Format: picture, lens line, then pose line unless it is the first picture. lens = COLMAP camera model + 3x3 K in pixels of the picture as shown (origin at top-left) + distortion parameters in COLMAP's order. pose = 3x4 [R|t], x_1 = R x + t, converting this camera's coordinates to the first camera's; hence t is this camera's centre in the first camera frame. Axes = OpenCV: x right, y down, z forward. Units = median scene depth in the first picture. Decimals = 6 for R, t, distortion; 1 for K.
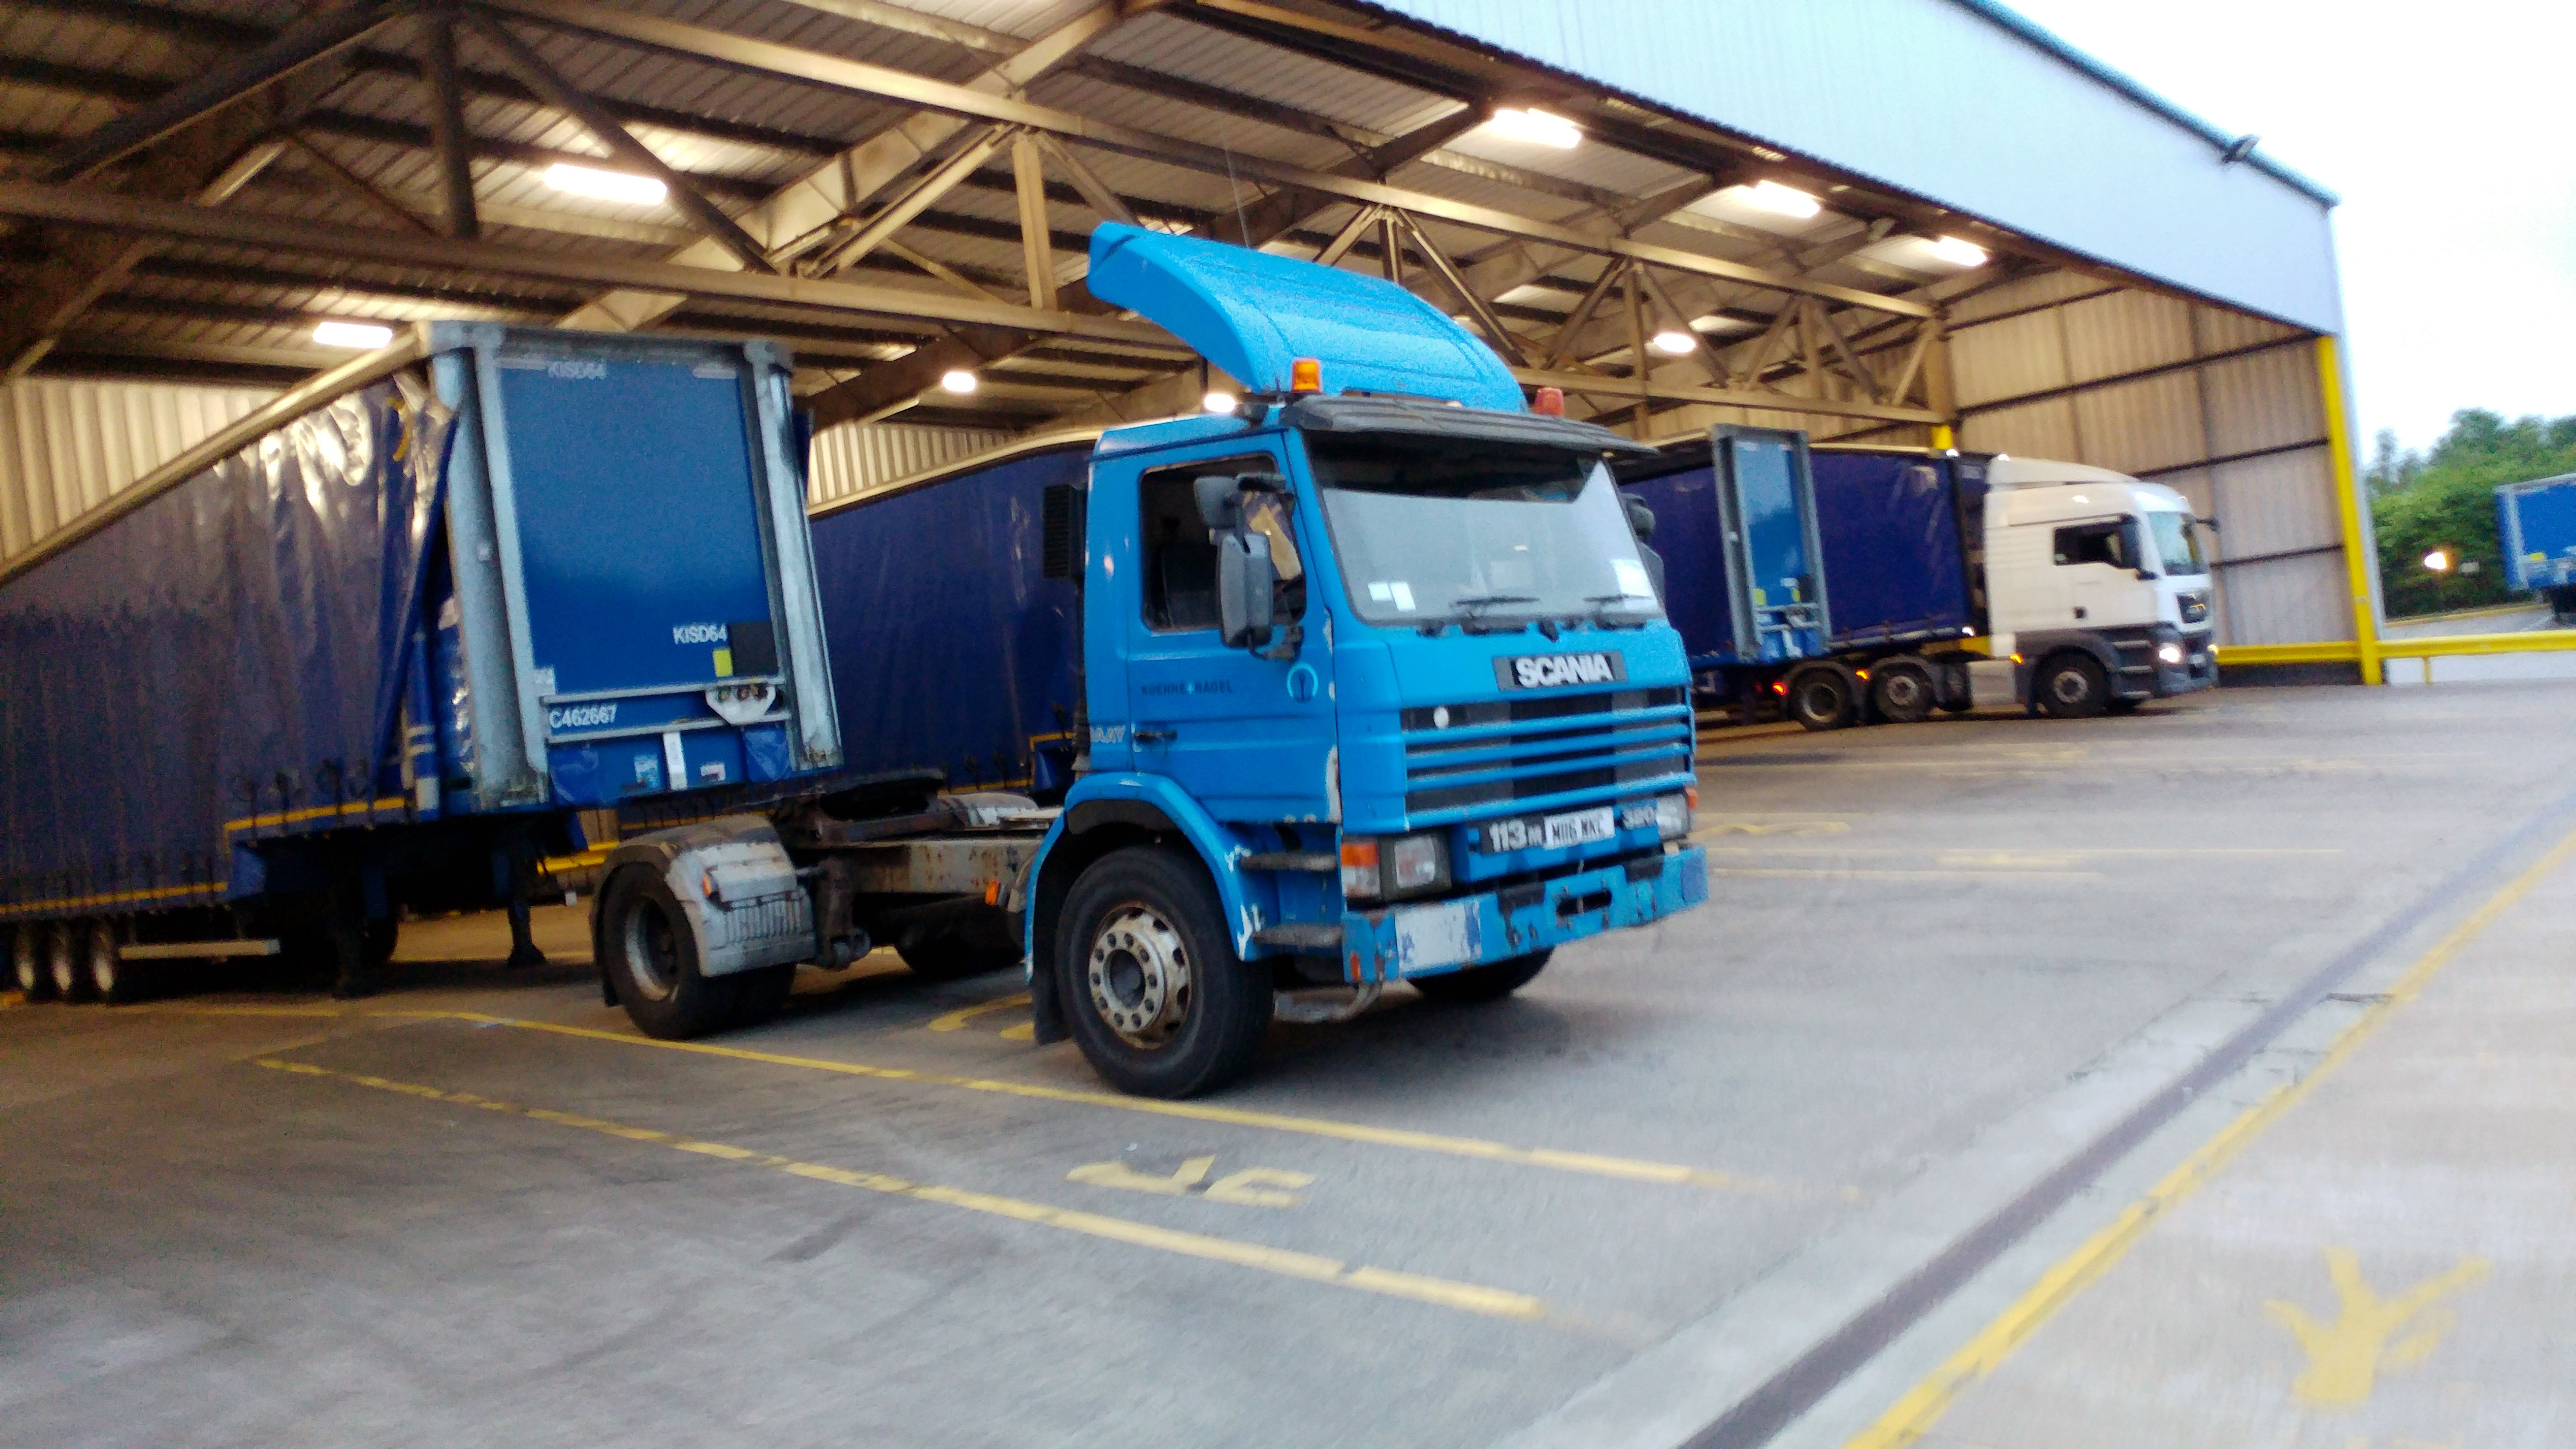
lens RADIAL K [[1604.2, 0, 1288.0], [0, 1604.2, 724.5], [0, 0, 1]] dist [0.030303, 0.000321]
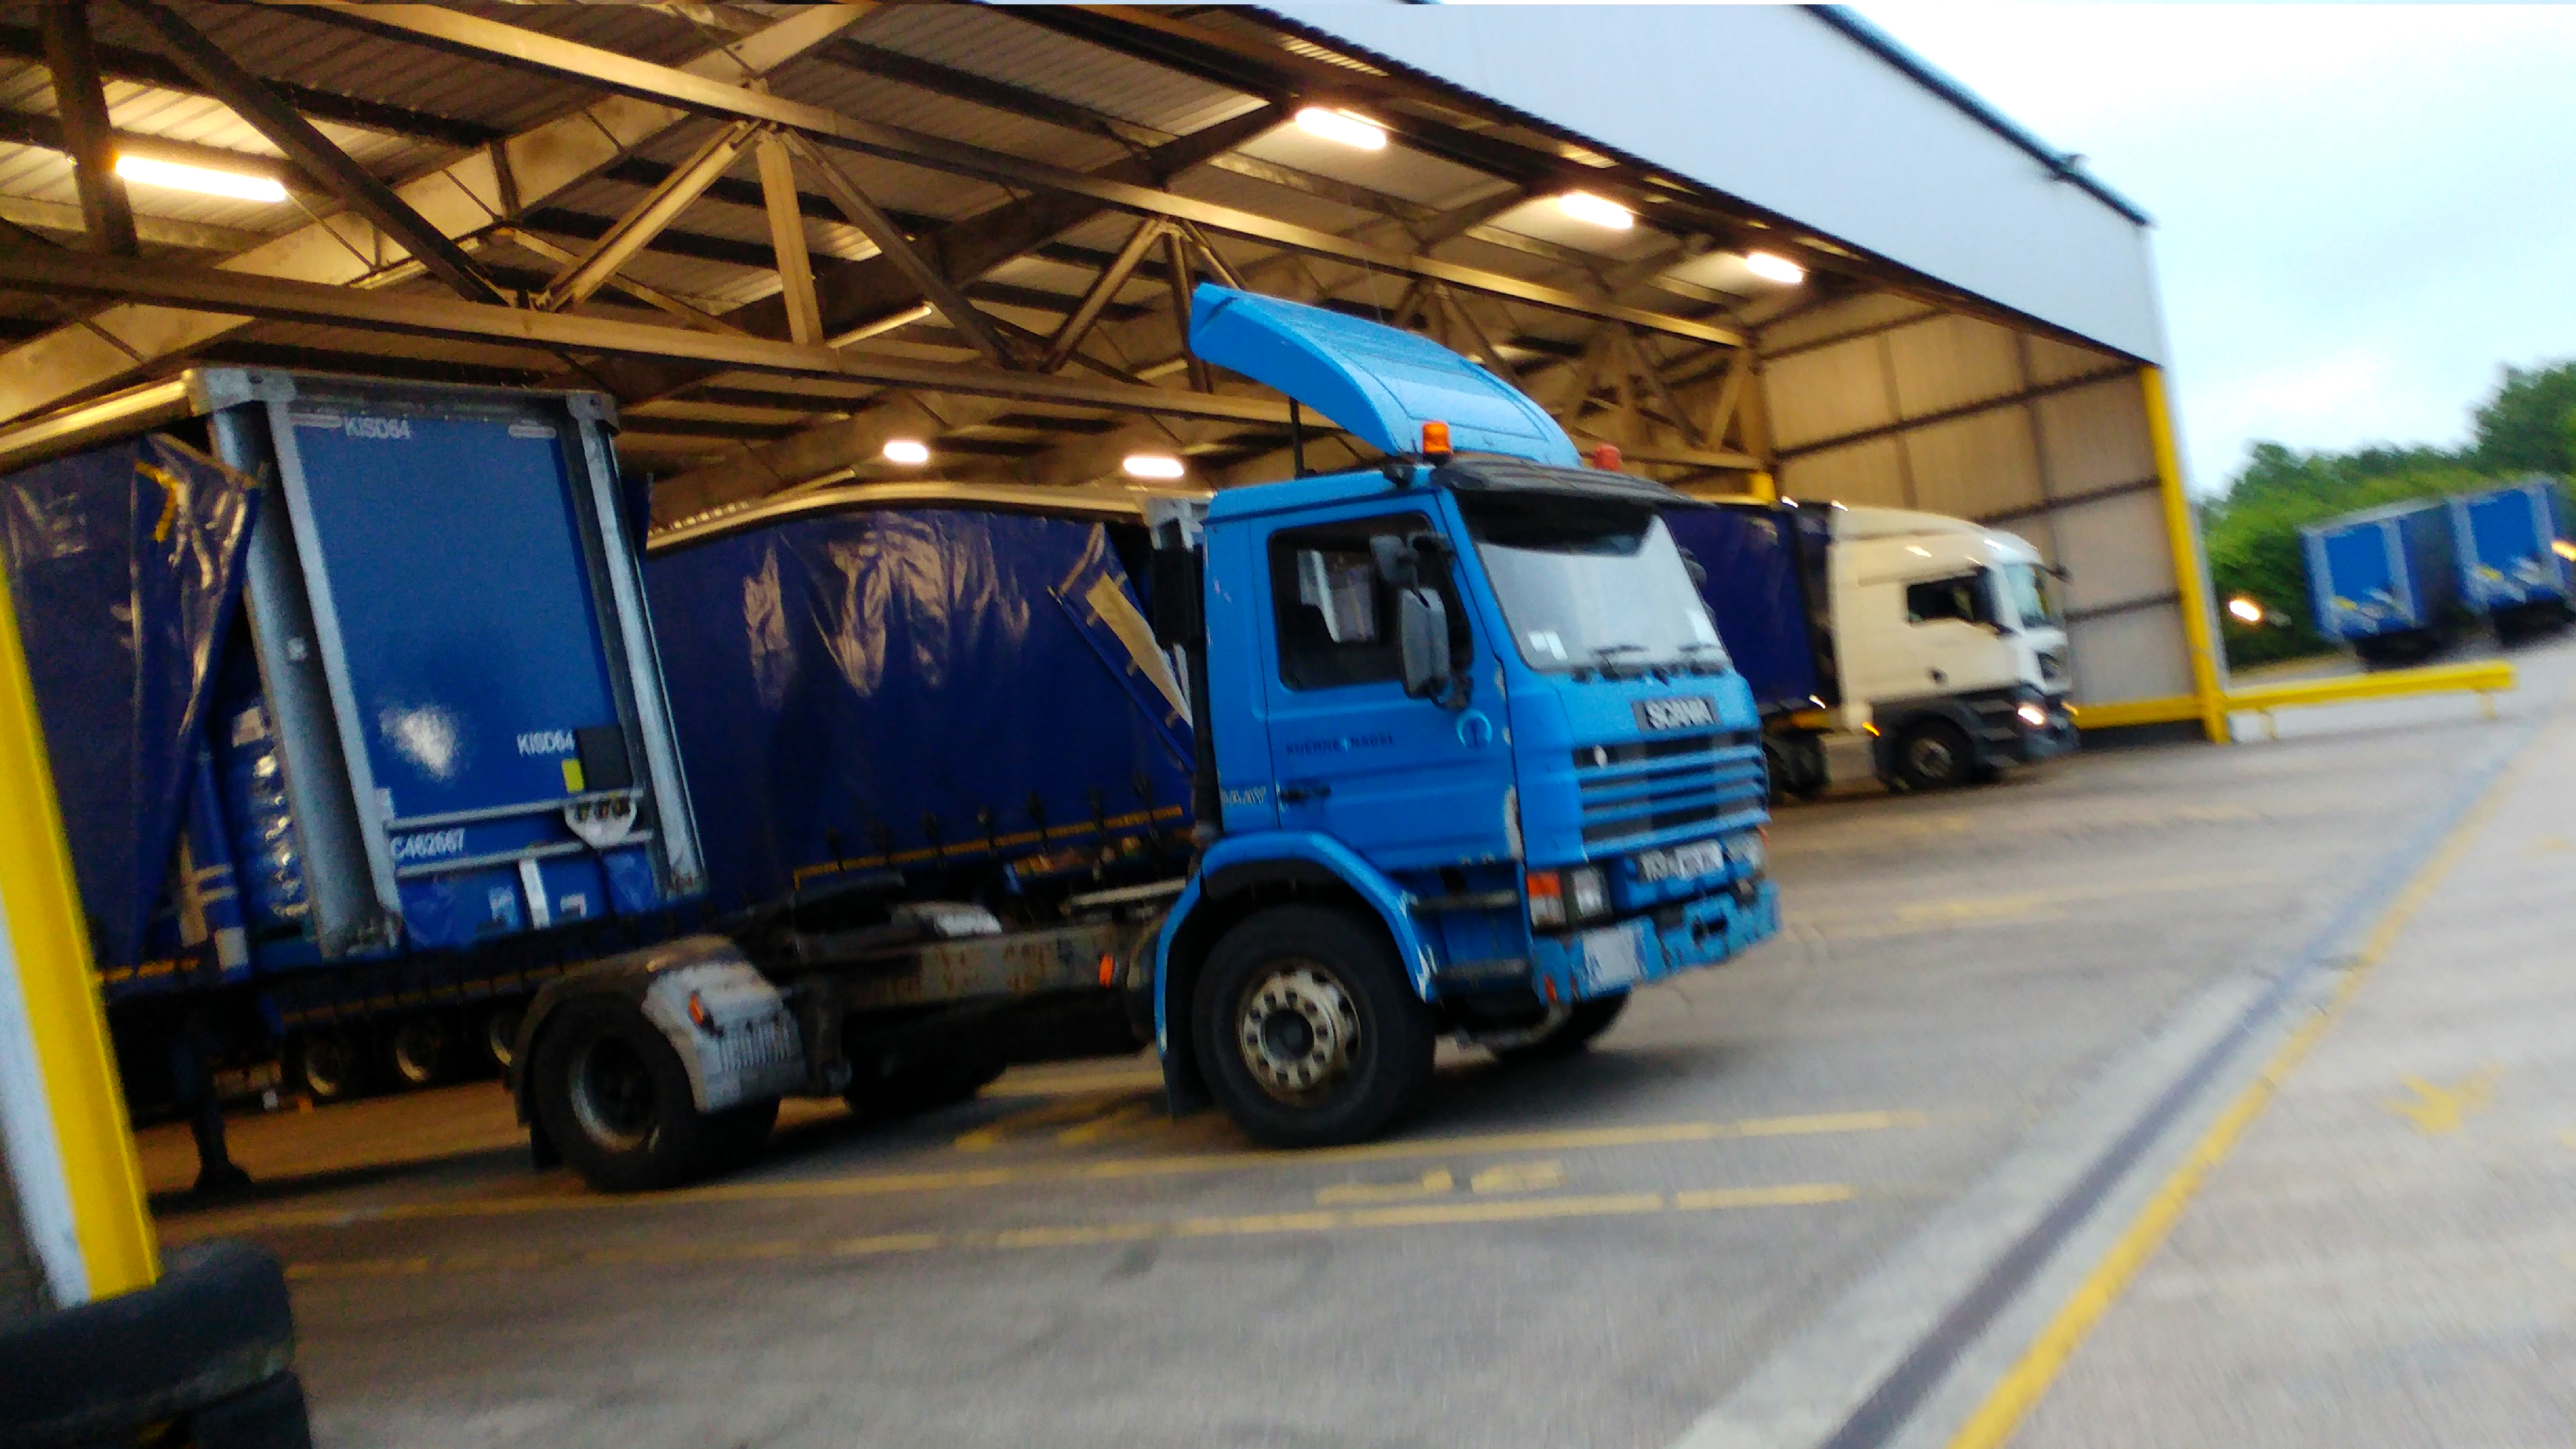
lens RADIAL K [[2199.2, 0, 1342.5], [0, 2199.2, 848.2], [0, 0, 1]] dist [0.007174, 0.137840]
pose [[0.971095, -0.055763, 0.232087, -0.227481], [0.059126, 0.998222, -0.007550, 0.031587], [-0.231254, 0.021054, 0.972666, -0.213891]]
